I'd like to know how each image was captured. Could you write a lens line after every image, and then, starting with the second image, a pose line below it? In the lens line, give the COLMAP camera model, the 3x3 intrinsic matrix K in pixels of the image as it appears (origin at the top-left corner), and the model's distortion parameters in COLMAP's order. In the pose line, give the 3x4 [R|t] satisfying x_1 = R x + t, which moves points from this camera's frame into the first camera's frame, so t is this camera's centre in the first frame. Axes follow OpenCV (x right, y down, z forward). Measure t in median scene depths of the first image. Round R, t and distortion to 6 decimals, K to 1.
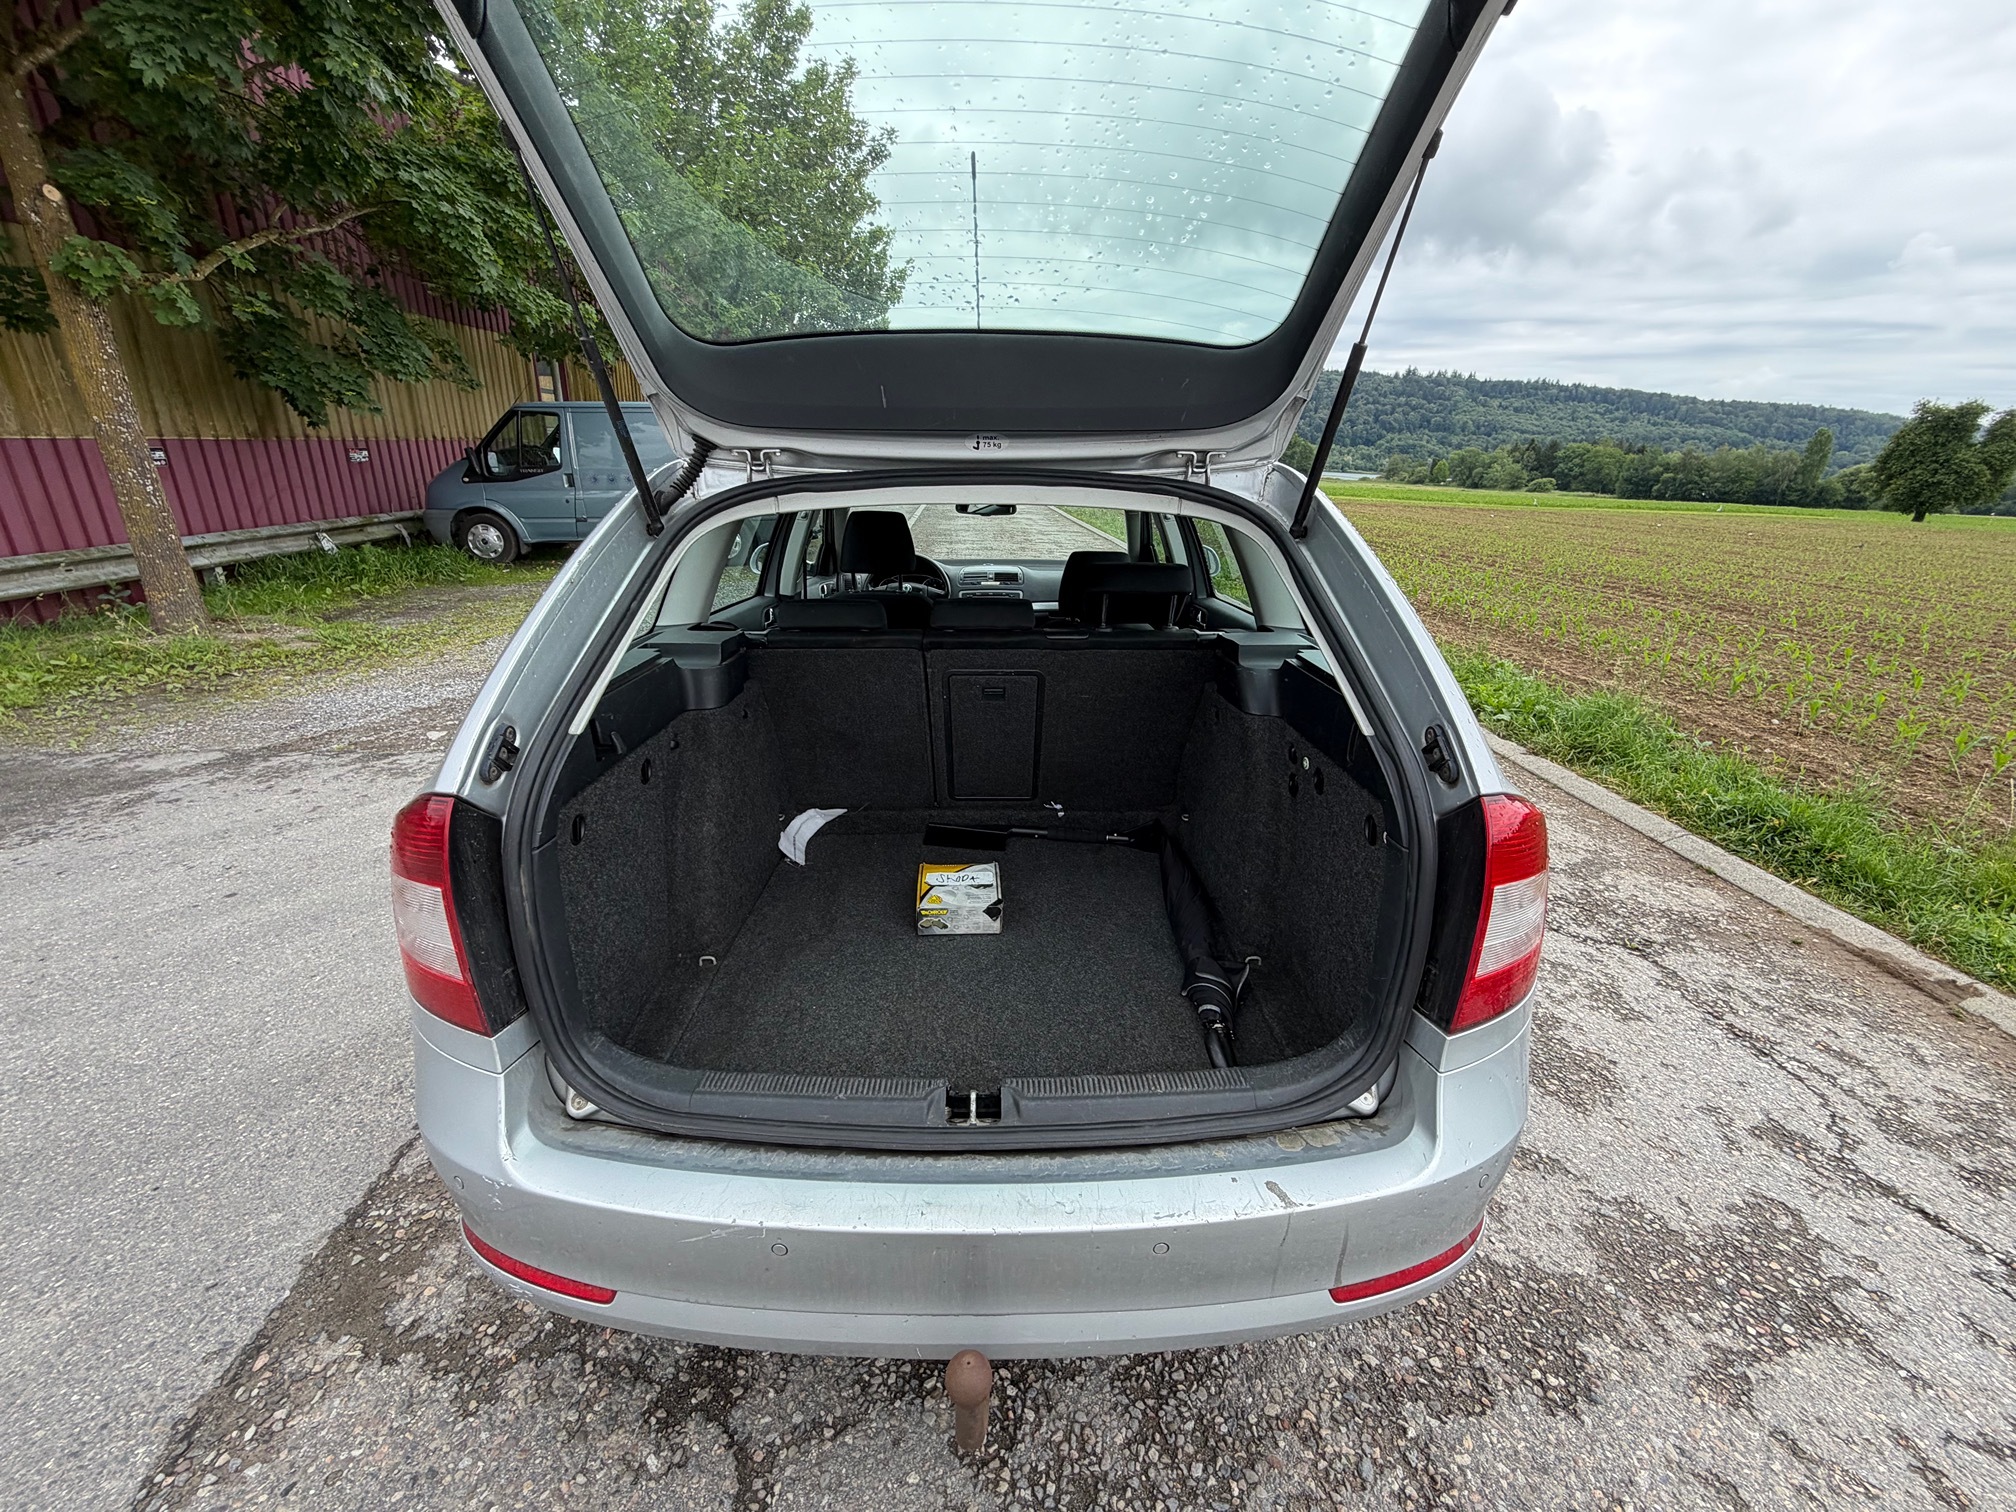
lens RADIAL K [[823.1, 0, 1010.3], [0, 823.1, 768.0], [0, 0, 1]] dist [-0.003050, -0.000105]
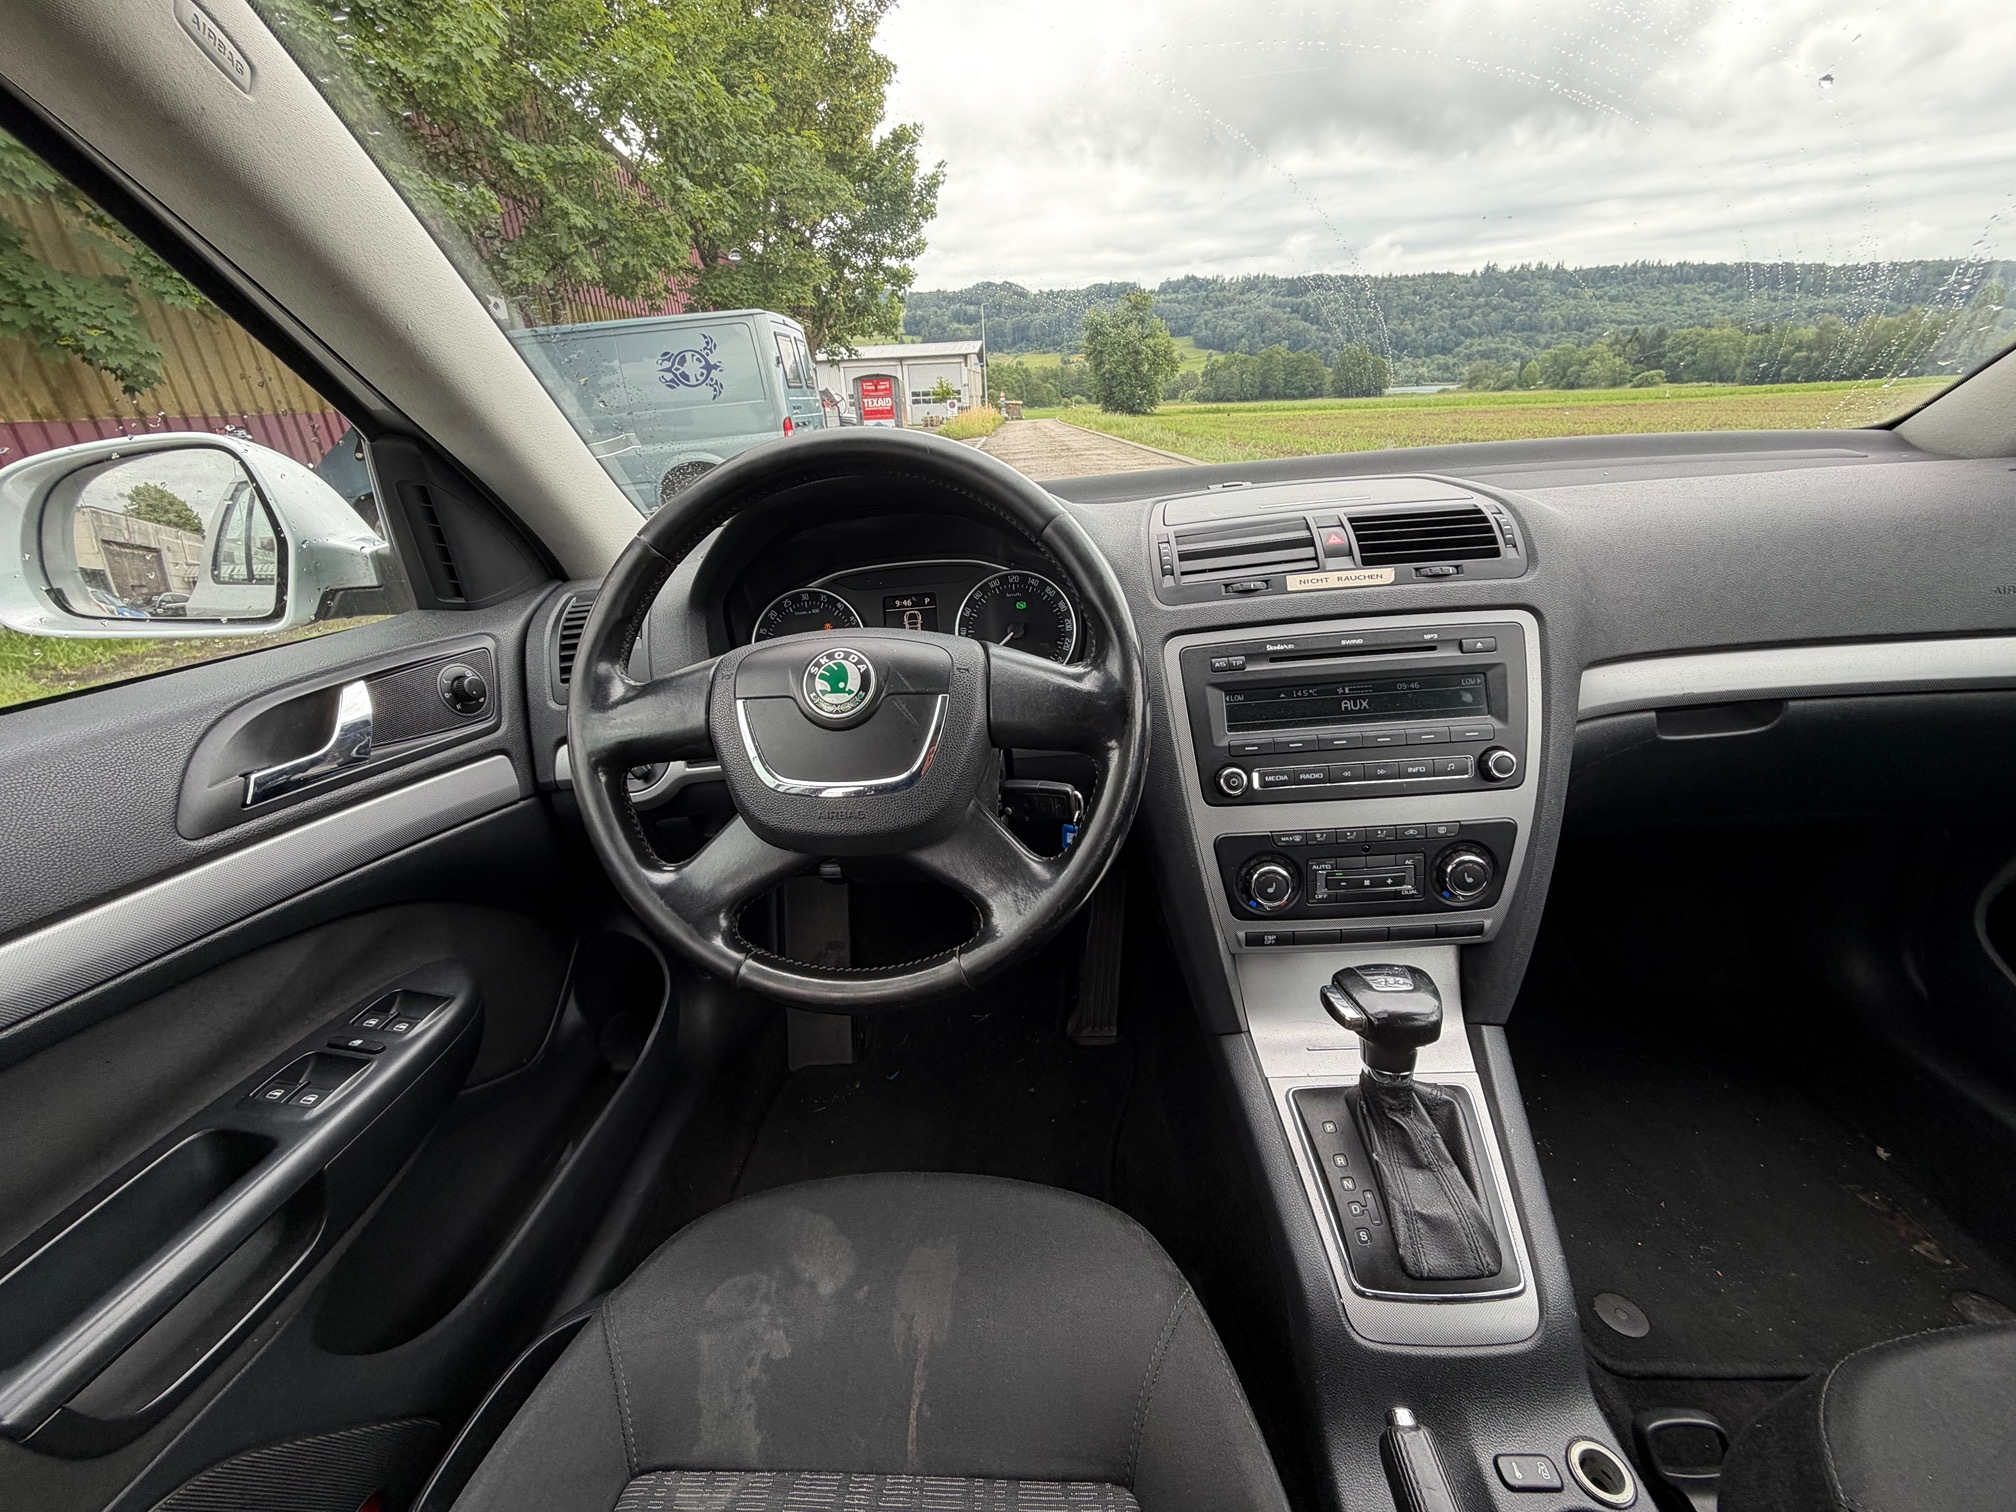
lens RADIAL K [[815.4, 0, 1014.6], [0, 815.4, 756.9], [0, 0, 1]] dist [-0.001094, -0.000066]
pose [[0.995221, -0.055216, -0.080537, -0.179213], [0.058805, 0.997347, 0.042897, -0.481666], [0.077955, -0.047428, 0.995828, 1.933757]]
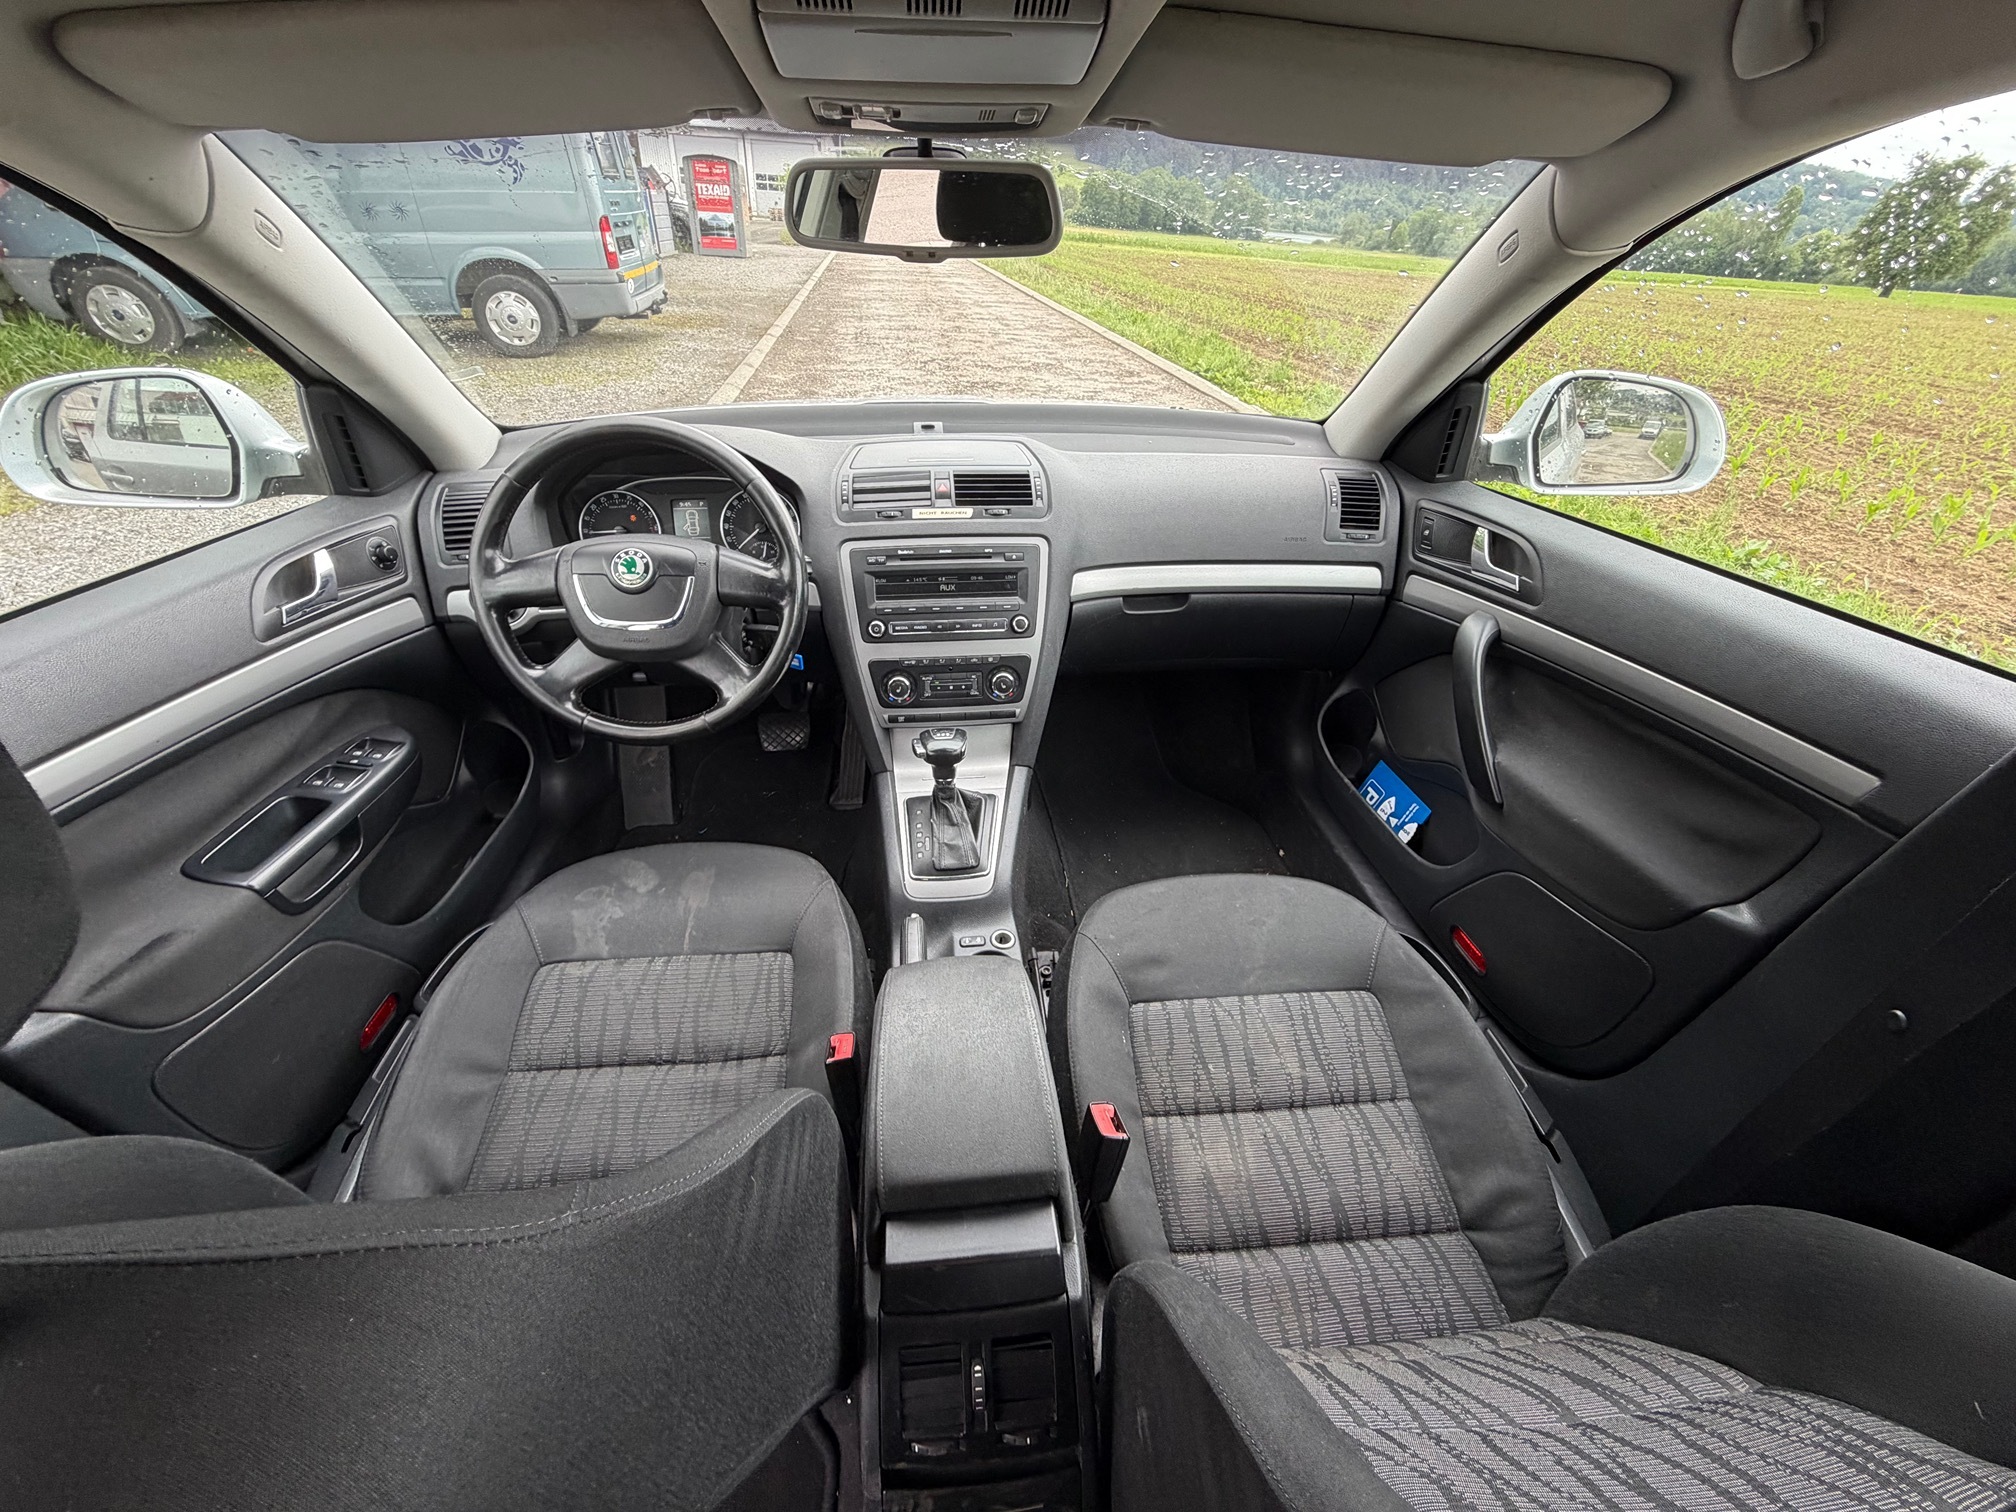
lens RADIAL K [[815.4, 0, 1014.6], [0, 815.4, 756.9], [0, 0, 1]] dist [-0.001094, -0.000066]
pose [[0.996027, -0.035268, 0.081772, -0.061055], [0.015760, 0.973552, 0.227922, -0.496060], [-0.087648, -0.225727, 0.970240, 1.648074]]
